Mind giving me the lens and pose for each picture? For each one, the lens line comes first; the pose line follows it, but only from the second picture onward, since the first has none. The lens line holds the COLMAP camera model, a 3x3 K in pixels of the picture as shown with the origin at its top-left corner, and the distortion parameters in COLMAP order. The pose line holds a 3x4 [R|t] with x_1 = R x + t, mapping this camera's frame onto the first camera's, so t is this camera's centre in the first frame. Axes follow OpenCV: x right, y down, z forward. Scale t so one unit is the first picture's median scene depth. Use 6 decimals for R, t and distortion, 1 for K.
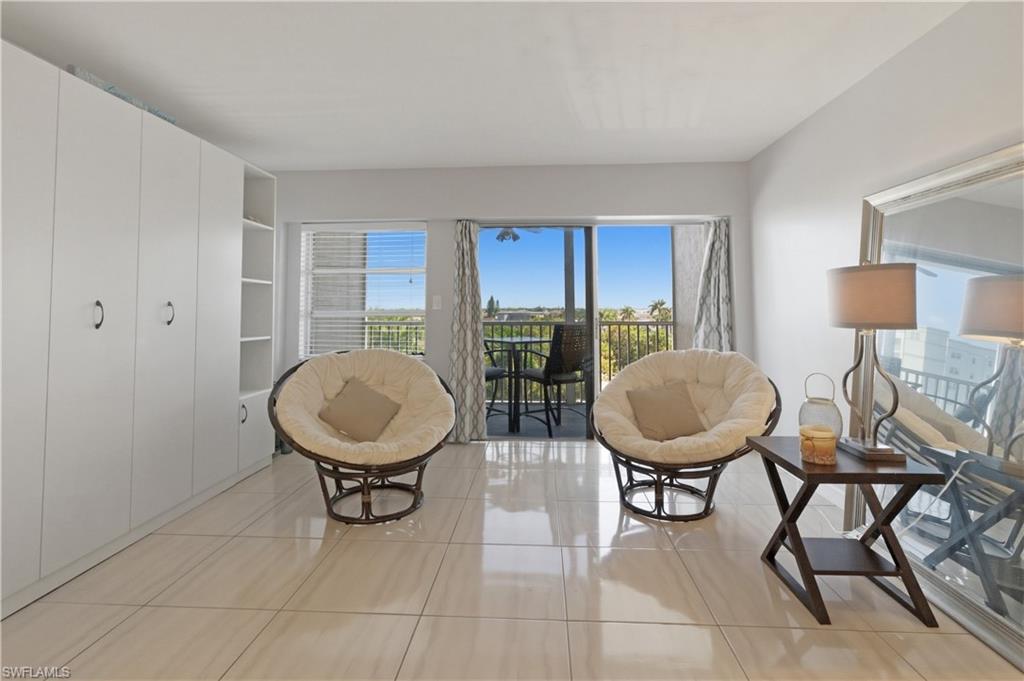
lens RADIAL K [[479.0, 0, 513.3], [0, 479.0, 282.9], [0, 0, 1]] dist [-0.002133, -0.000015]
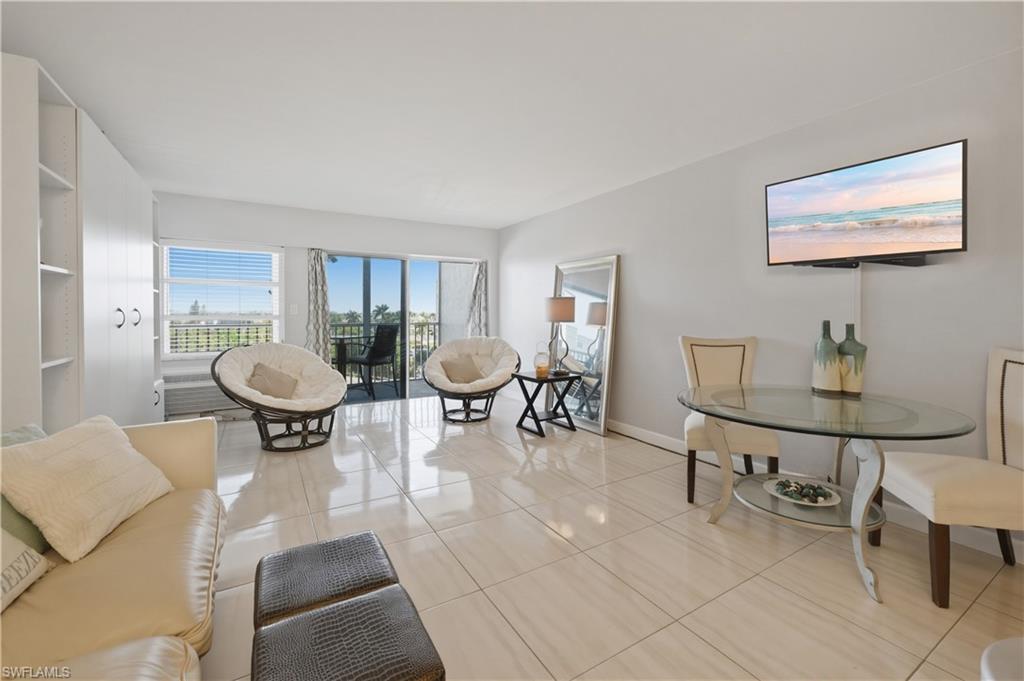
lens RADIAL K [[428.9, 0, 511.5], [0, 428.9, 315.4], [0, 0, 1]] dist [-0.003034, 0.000051]
pose [[0.829205, -0.000014, 0.558944, -0.333112], [-0.032548, 0.998302, 0.048311, -0.018821], [-0.557995, -0.058253, 0.827797, -0.329391]]
